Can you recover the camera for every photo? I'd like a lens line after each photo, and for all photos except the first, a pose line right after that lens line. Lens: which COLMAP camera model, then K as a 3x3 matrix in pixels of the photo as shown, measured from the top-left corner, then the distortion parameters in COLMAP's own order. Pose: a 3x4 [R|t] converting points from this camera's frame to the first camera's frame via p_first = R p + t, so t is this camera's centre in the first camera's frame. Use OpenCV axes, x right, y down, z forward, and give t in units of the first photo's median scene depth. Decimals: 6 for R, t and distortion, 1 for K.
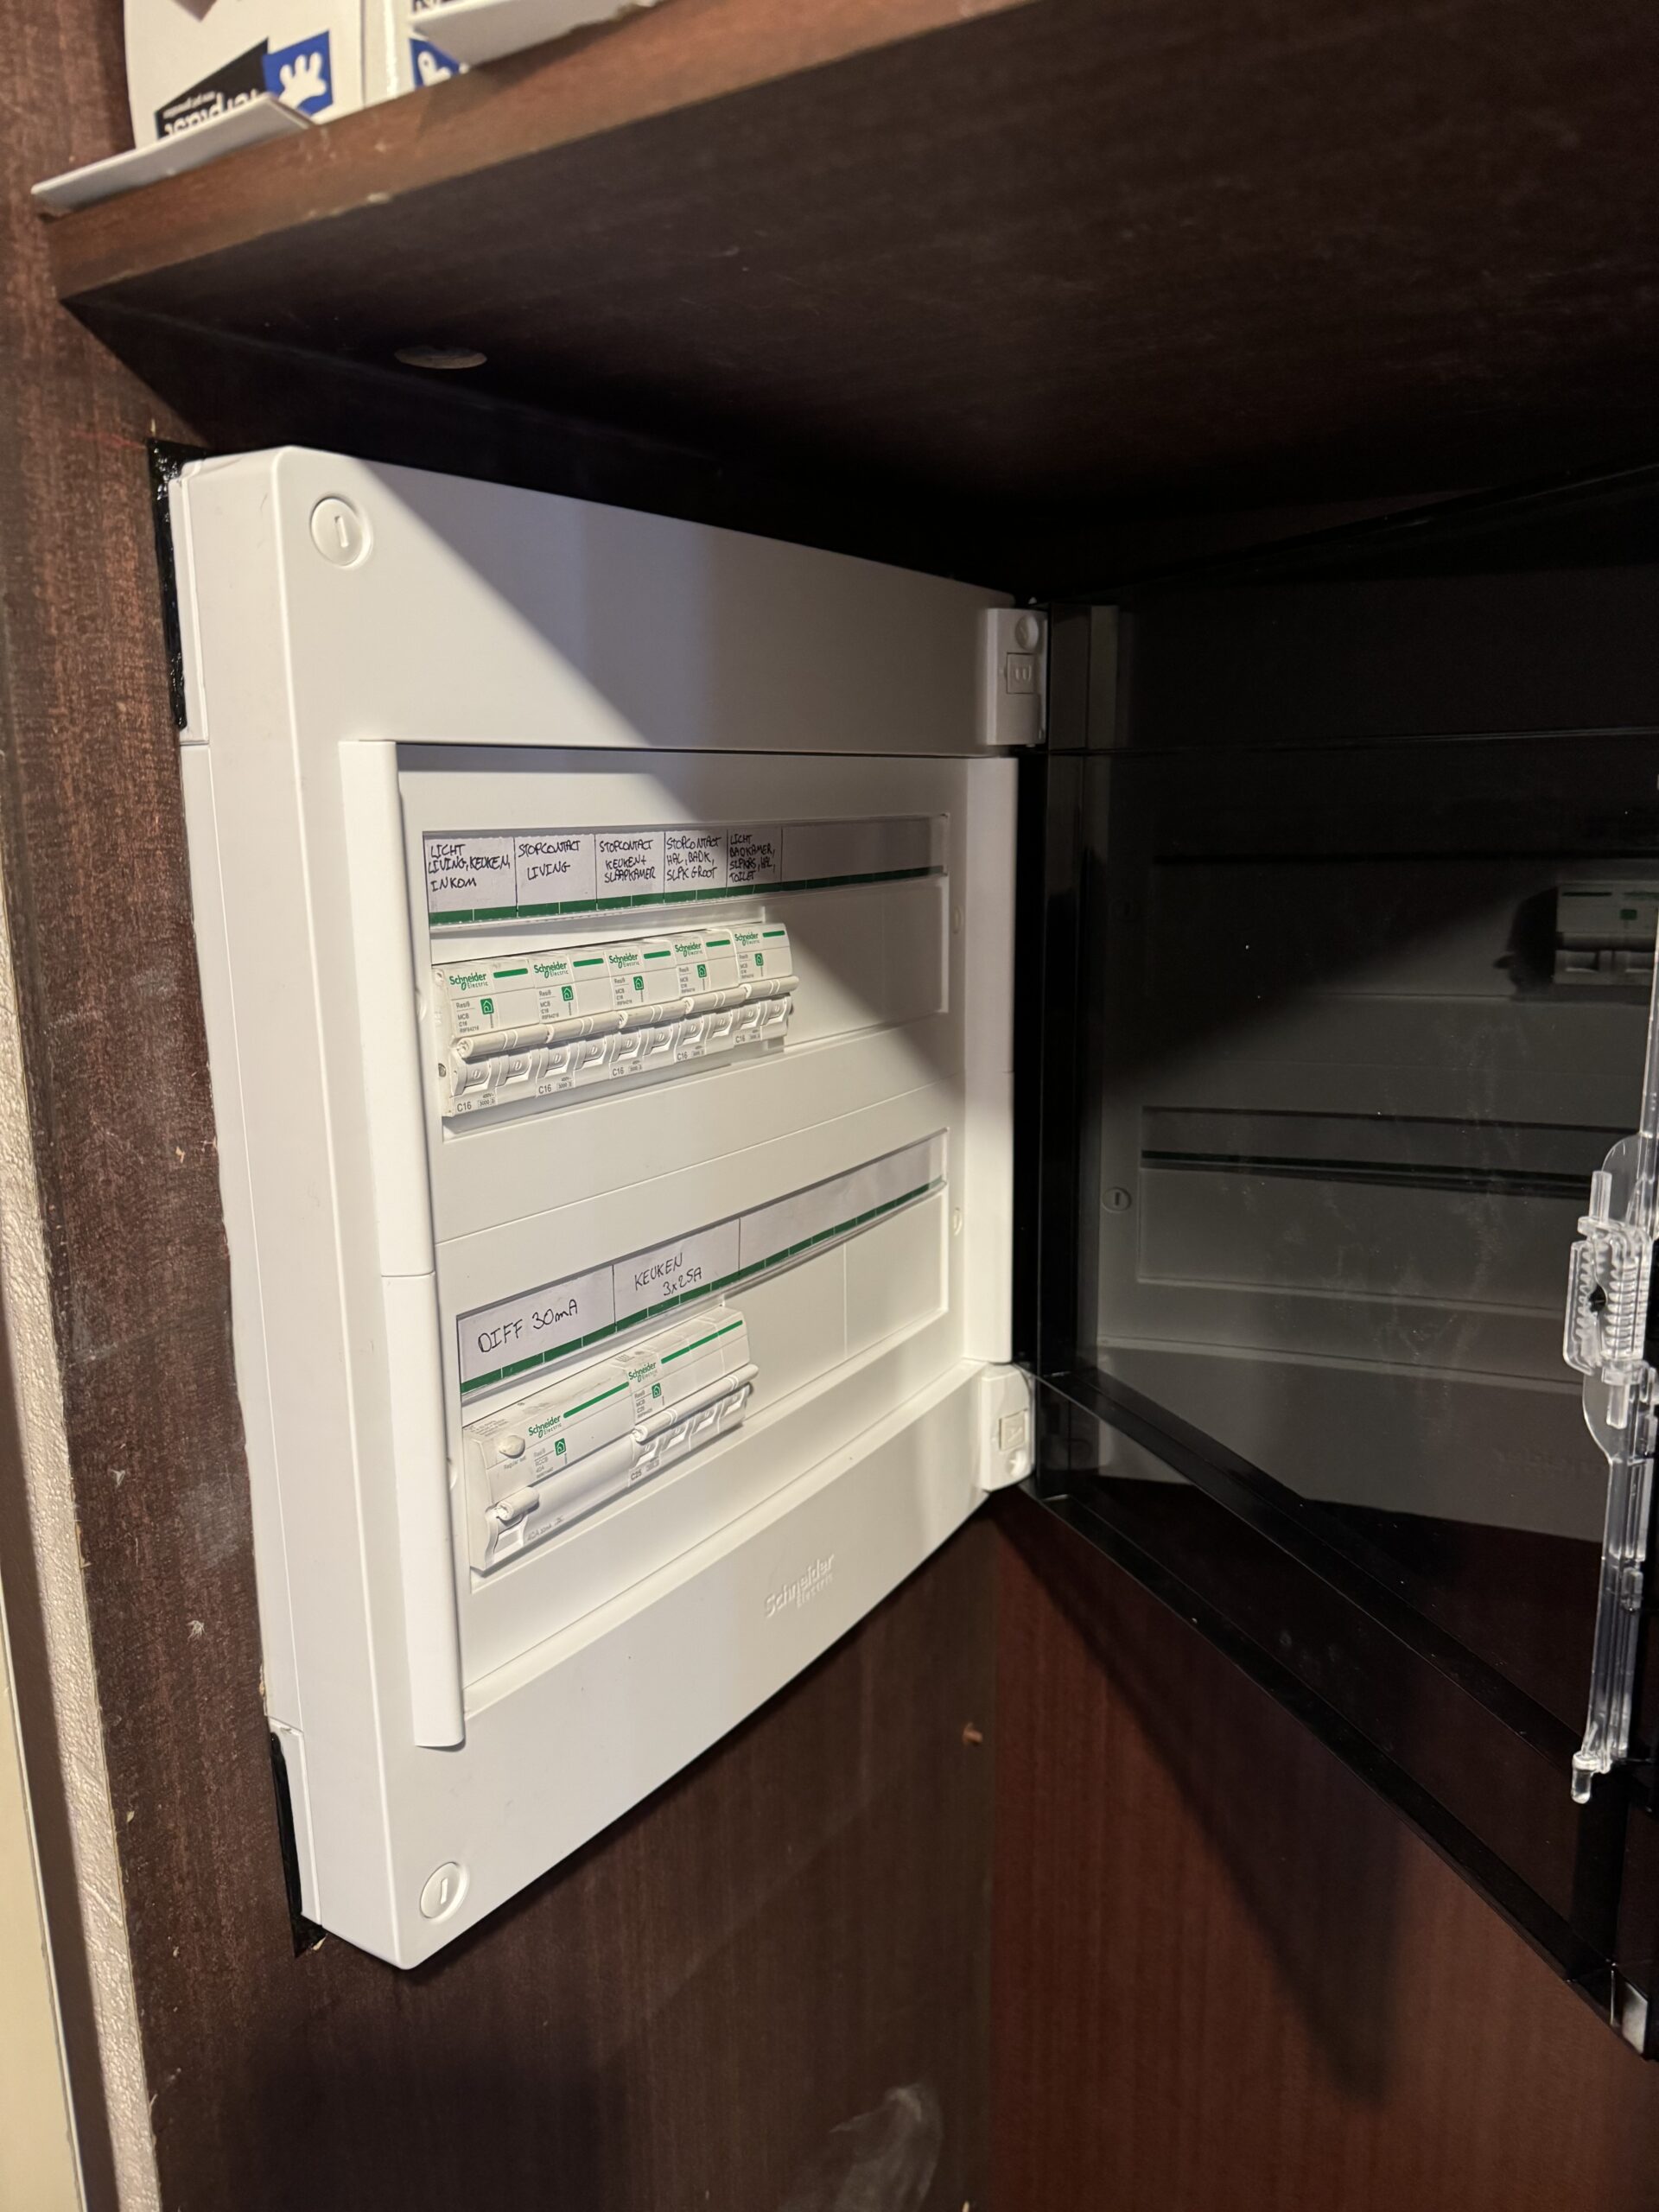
lens RADIAL K [[1548.5, 0, 829.5], [0, 1548.5, 1106.0], [0, 0, 1]] dist [-0.037326, 0.033093]
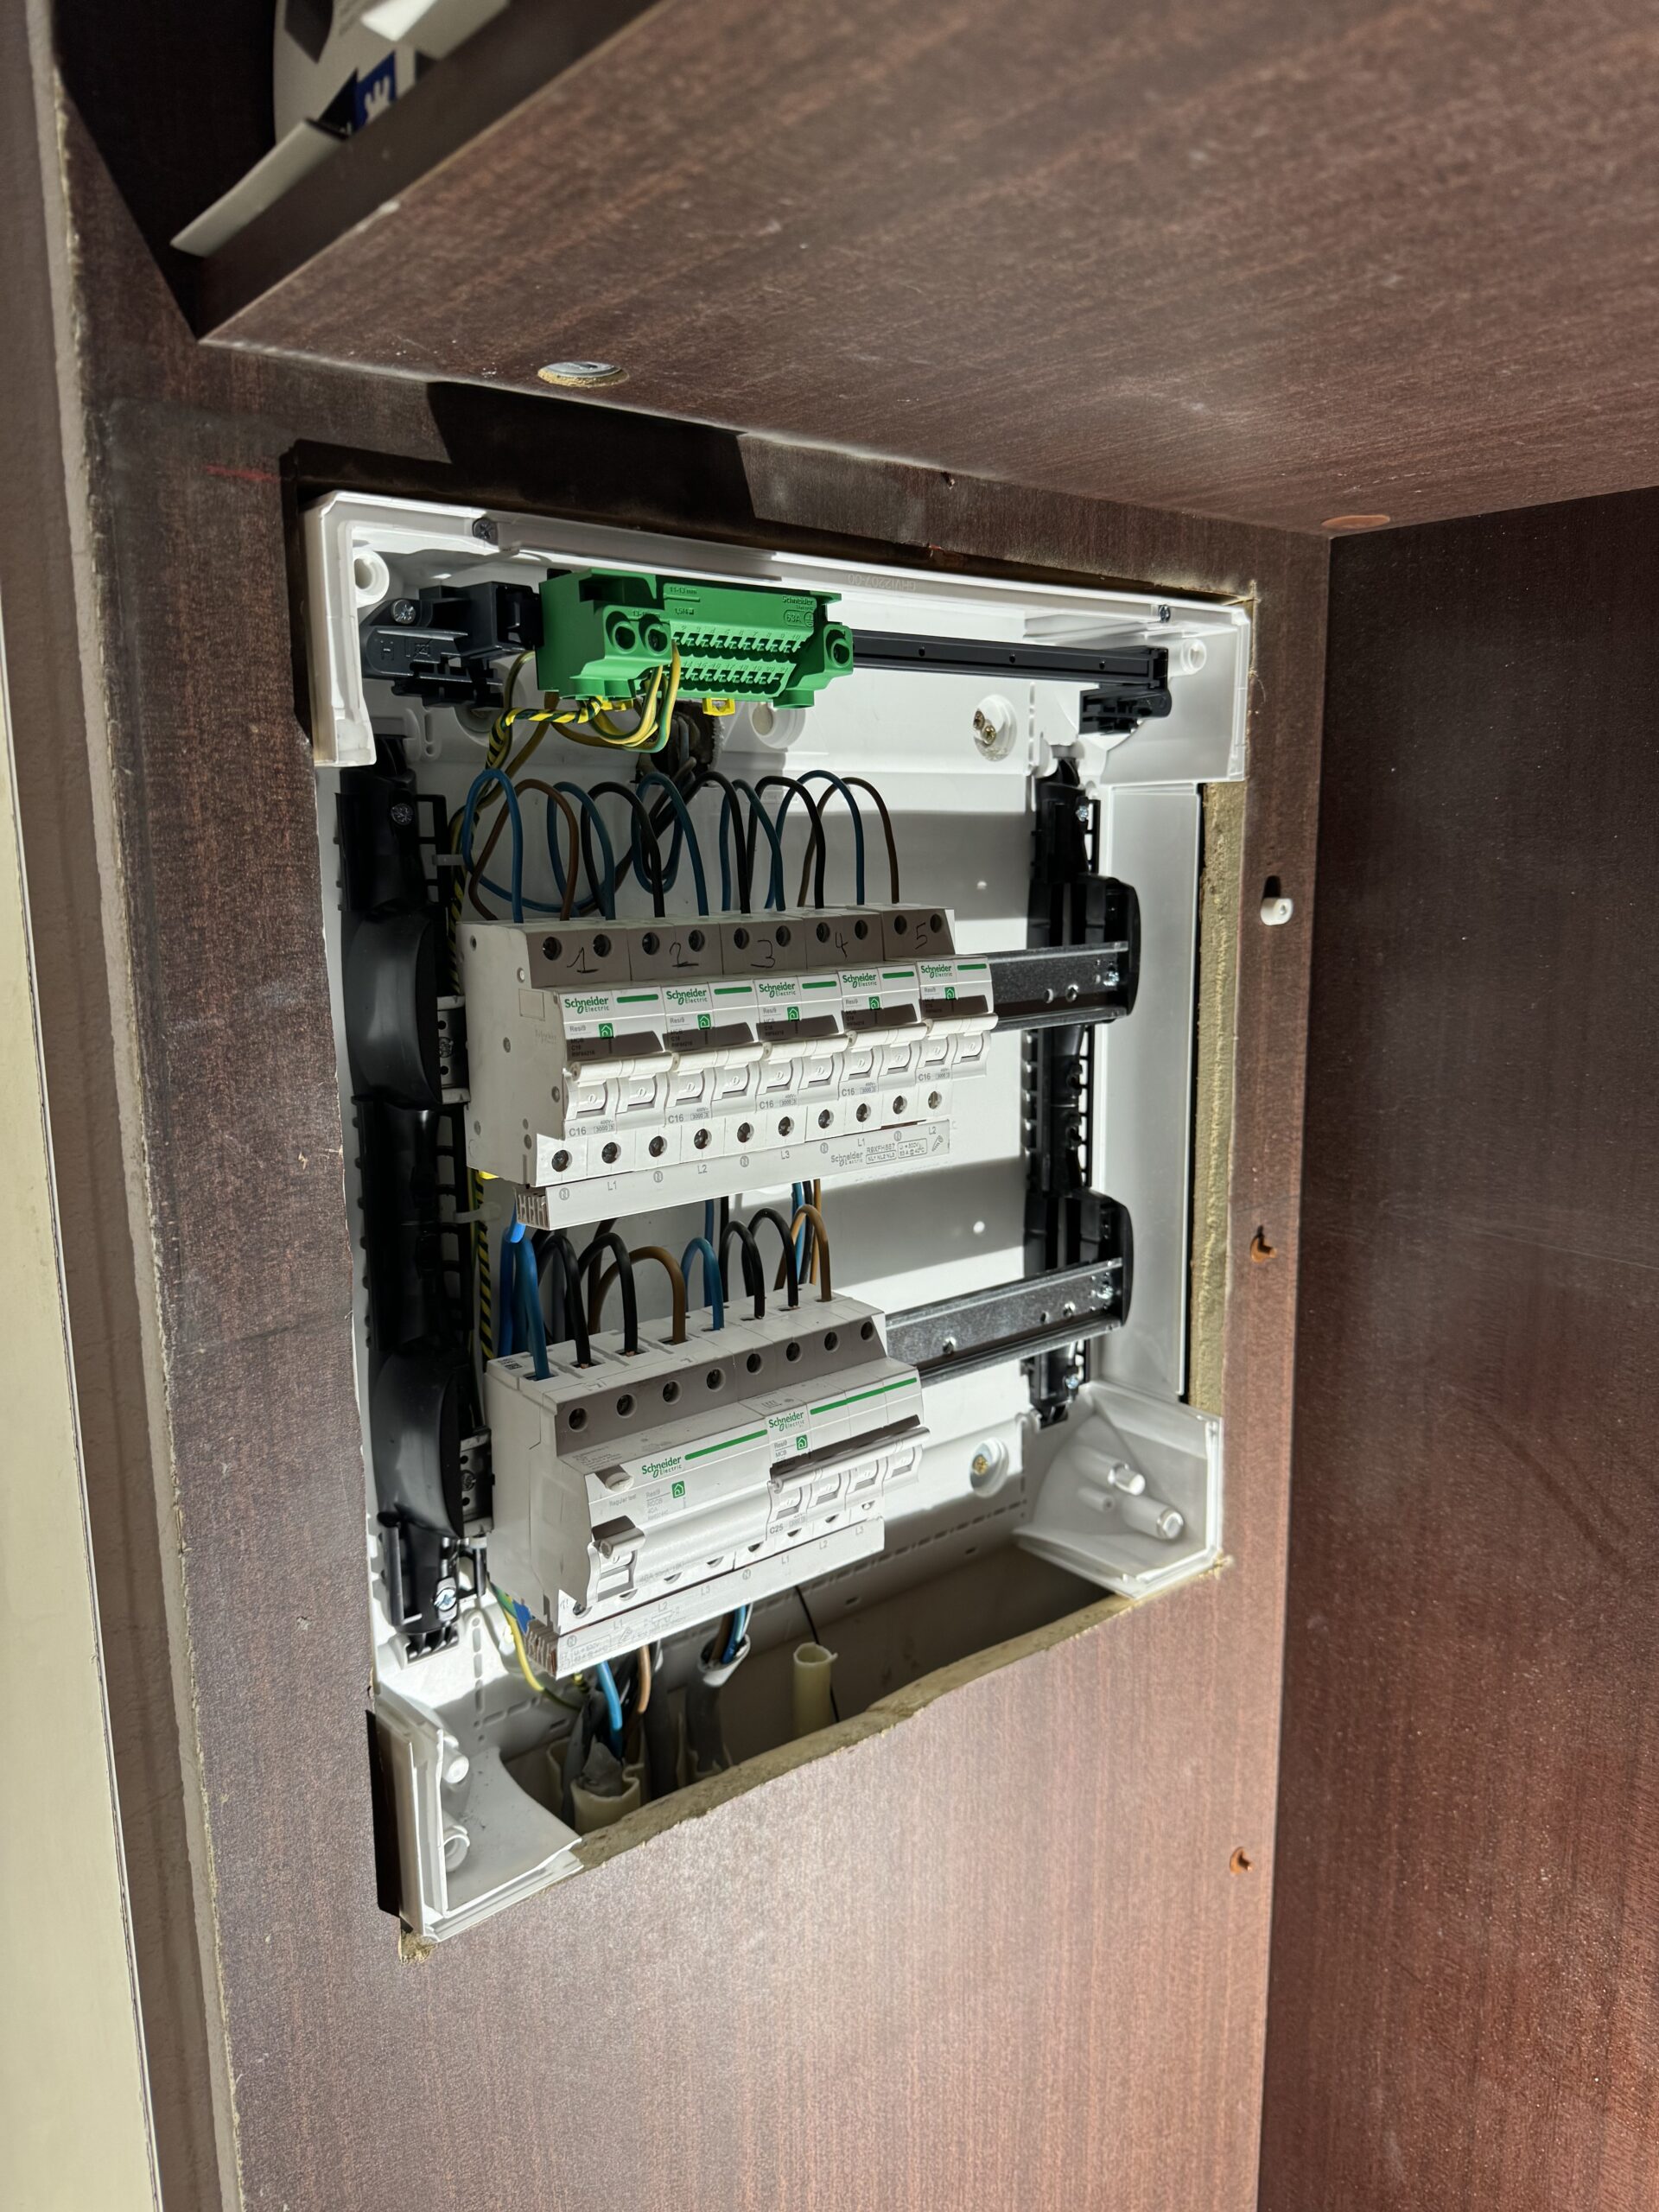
lens RADIAL K [[1540.4, 0, 840.9], [0, 1540.4, 1096.5], [0, 0, 1]] dist [-0.008048, -0.003598]
pose [[0.956863, 0.053749, -0.285525, 0.227656], [-0.061585, 0.997930, -0.018531, -0.015716], [0.283938, 0.035315, 0.958192, 0.120783]]
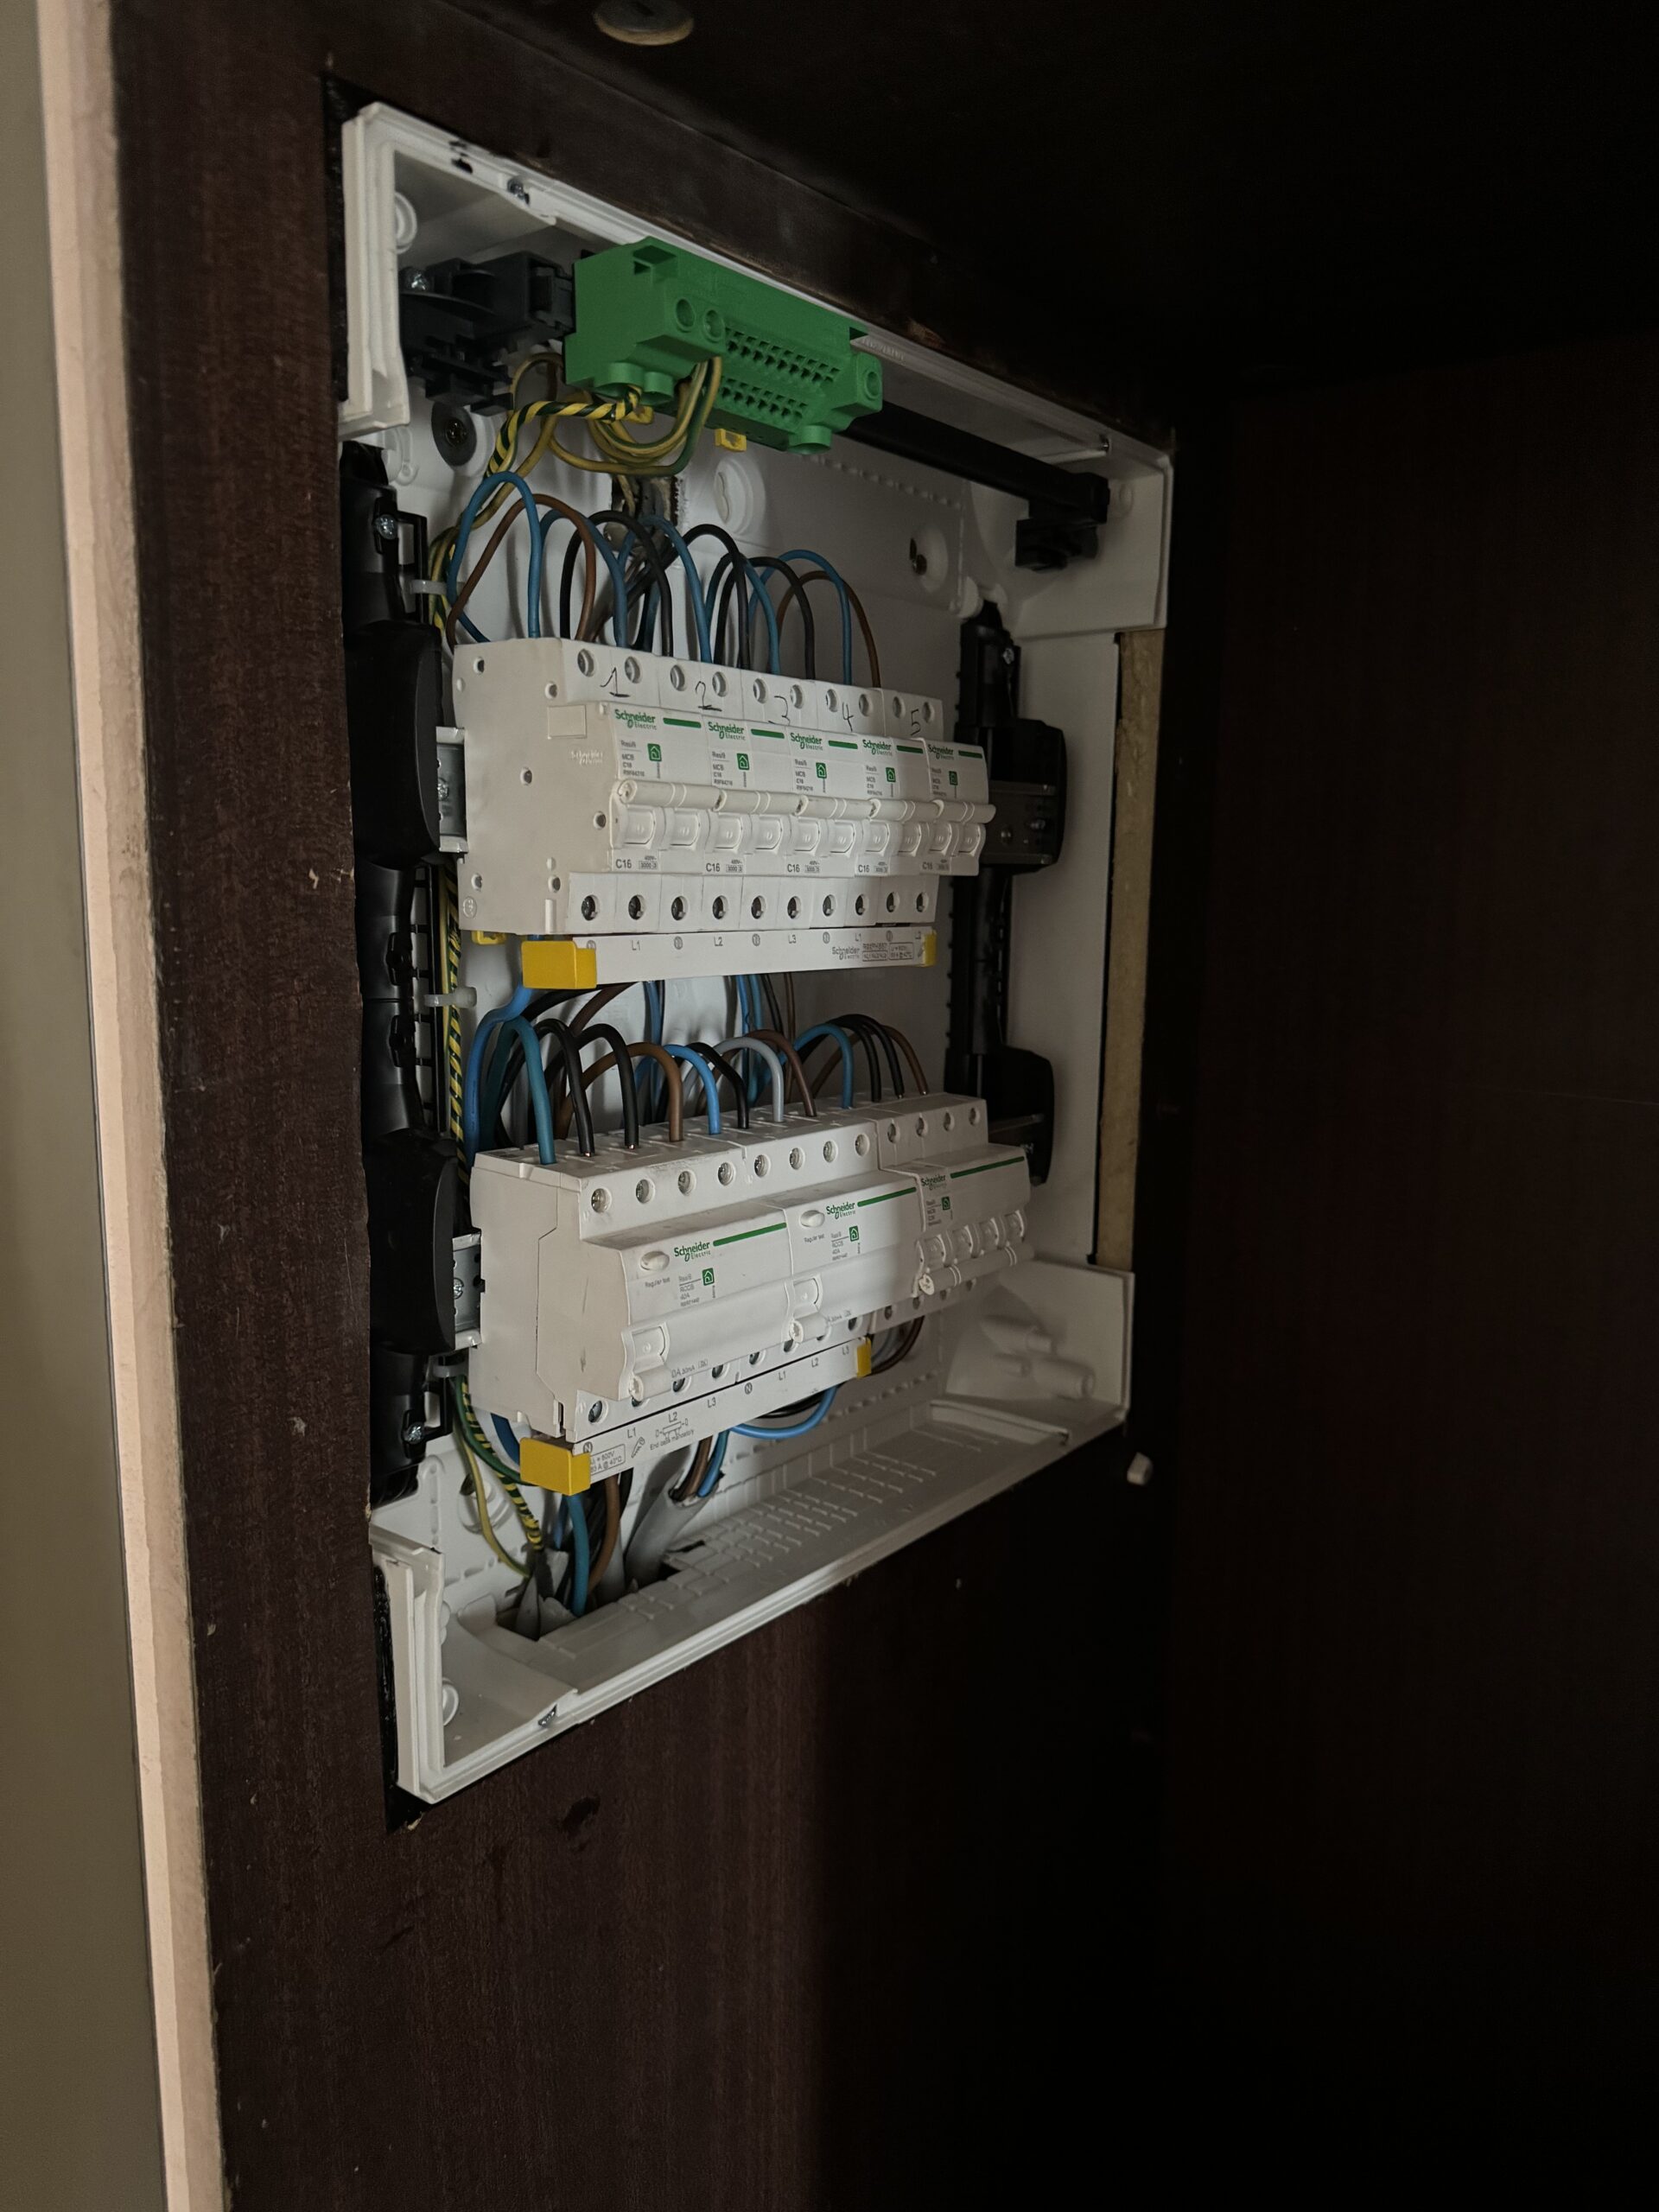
lens RADIAL K [[1540.4, 0, 840.9], [0, 1540.4, 1096.5], [0, 0, 1]] dist [-0.008048, -0.003598]
pose [[0.994782, 0.039310, -0.094146, -0.026900], [-0.044145, 0.997781, -0.049833, 0.200891], [0.091978, 0.053729, 0.994310, 0.149558]]
